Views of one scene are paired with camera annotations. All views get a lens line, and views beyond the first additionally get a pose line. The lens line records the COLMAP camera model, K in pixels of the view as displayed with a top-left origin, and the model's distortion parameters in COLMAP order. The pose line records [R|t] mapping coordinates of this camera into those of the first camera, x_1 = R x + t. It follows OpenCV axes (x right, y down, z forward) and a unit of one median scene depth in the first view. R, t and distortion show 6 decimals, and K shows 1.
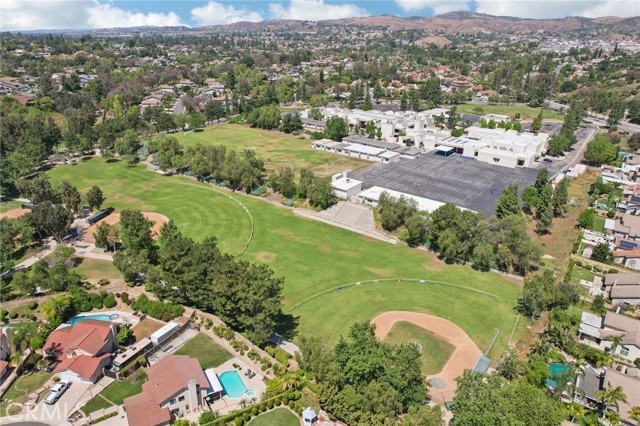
lens RADIAL K [[426.9, 0, 316.9], [0, 426.9, 213.3], [0, 0, 1]] dist [-0.066263, 0.057220]
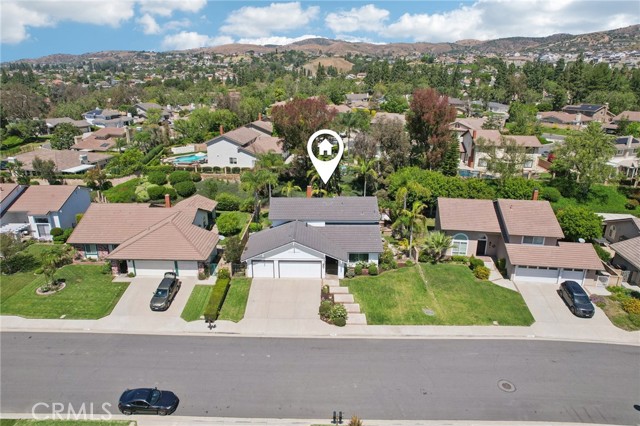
lens RADIAL K [[418.2, 0, 313.7], [0, 418.2, 212.5], [0, 0, 1]] dist [-0.068306, 0.049126]
pose [[0.945200, -0.131206, 0.298967, 0.125713], [0.149811, 0.987902, -0.040079, -0.849855], [-0.290092, 0.082671, 0.953421, 2.211166]]
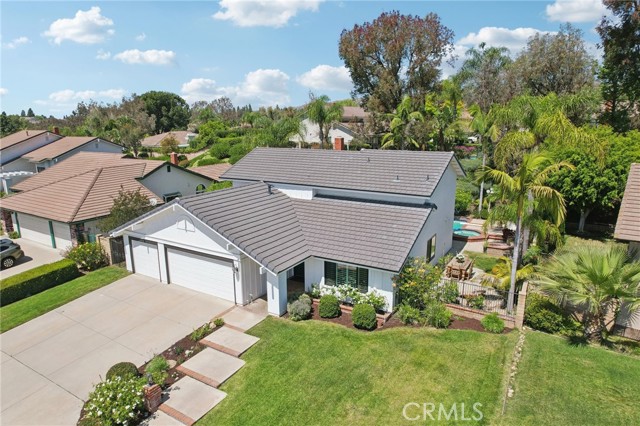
lens RADIAL K [[418.2, 0, 313.7], [0, 418.2, 212.5], [0, 0, 1]] dist [-0.068306, 0.049126]
pose [[0.978203, 0.007581, -0.207514, 0.200995], [-0.041656, 0.986183, -0.160337, -0.834795], [0.203432, 0.165486, 0.965003, 2.303159]]
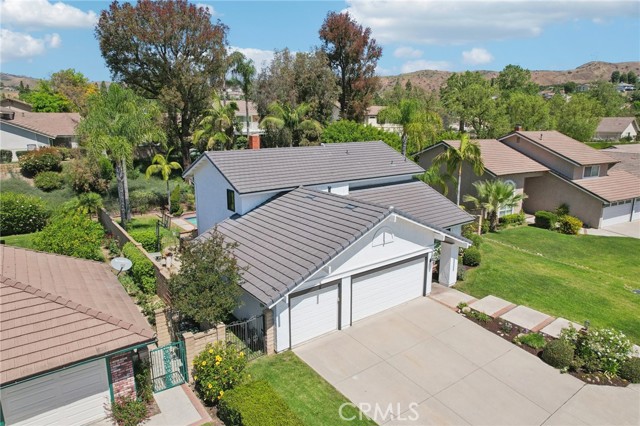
lens RADIAL K [[418.2, 0, 313.7], [0, 418.2, 212.5], [0, 0, 1]] dist [-0.068306, 0.049126]
pose [[0.551853, -0.220014, 0.804395, 0.111102], [0.333040, 0.942457, 0.029295, -0.851831], [-0.764554, 0.251730, 0.593372, 2.338531]]
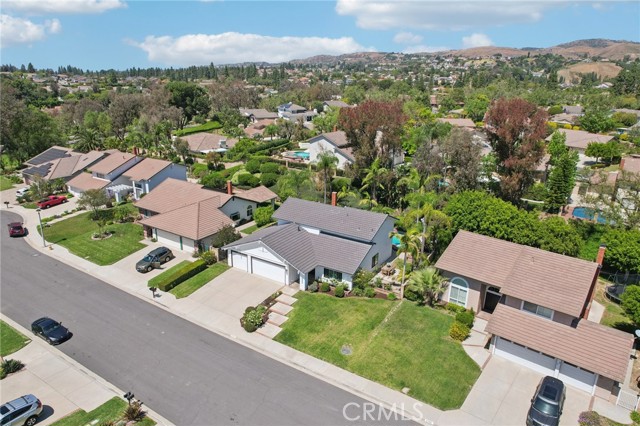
lens RADIAL K [[426.9, 0, 316.9], [0, 426.9, 213.3], [0, 0, 1]] dist [-0.066263, 0.057220]
pose [[0.977878, 0.057131, -0.201221, 0.217380], [-0.072723, 0.994825, -0.070961, -0.846761], [0.196125, 0.084025, 0.976972, 2.210183]]
